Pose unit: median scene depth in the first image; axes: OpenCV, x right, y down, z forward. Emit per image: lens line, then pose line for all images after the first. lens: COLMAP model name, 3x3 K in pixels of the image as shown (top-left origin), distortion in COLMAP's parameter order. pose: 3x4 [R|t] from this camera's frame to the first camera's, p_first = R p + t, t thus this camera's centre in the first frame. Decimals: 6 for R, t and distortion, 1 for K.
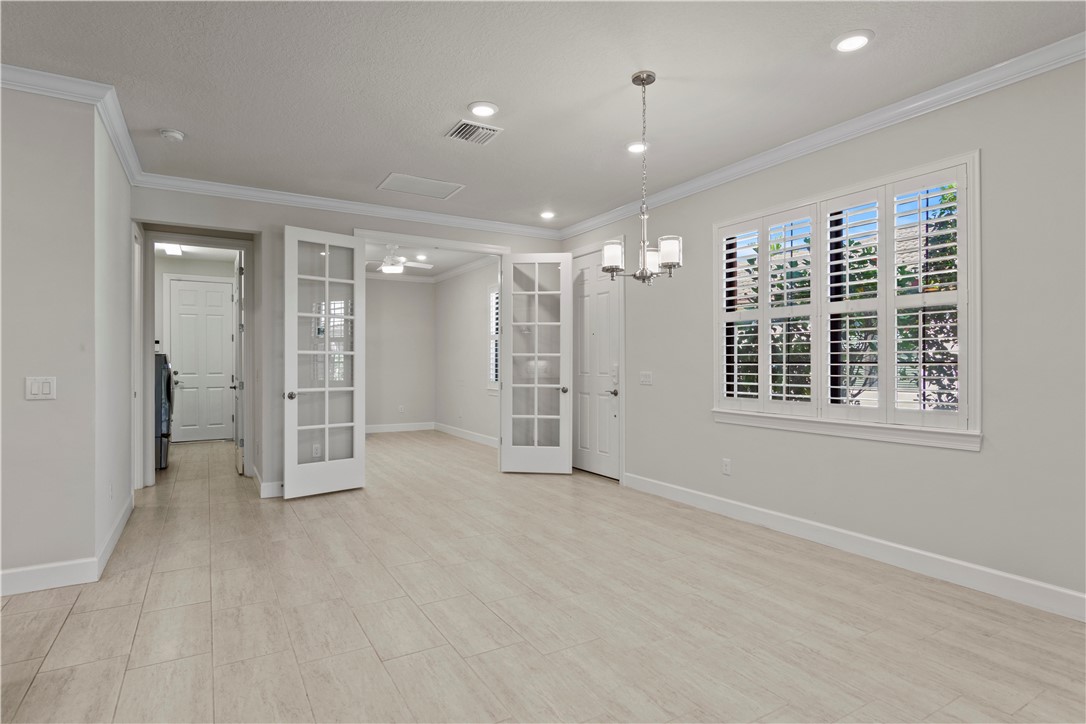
lens RADIAL K [[560.7, 0, 539.9], [0, 560.7, 360.1], [0, 0, 1]] dist [-0.003343, -0.000462]
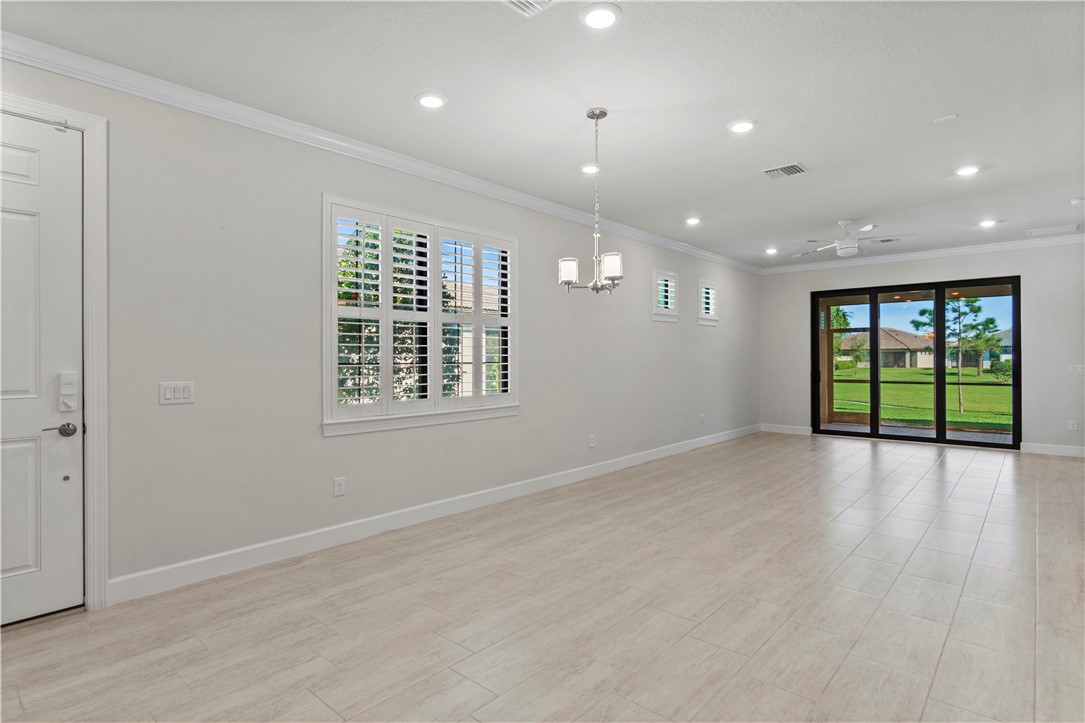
lens RADIAL K [[560.2, 0, 539.4], [0, 560.2, 359.6], [0, 0, 1]] dist [-0.003343, -0.000462]
pose [[-0.303877, 0.001617, 0.952710, -0.711079], [0.000220, 0.999999, -0.001628, -0.002232], [-0.952711, -0.000285, -0.303877, 1.205794]]
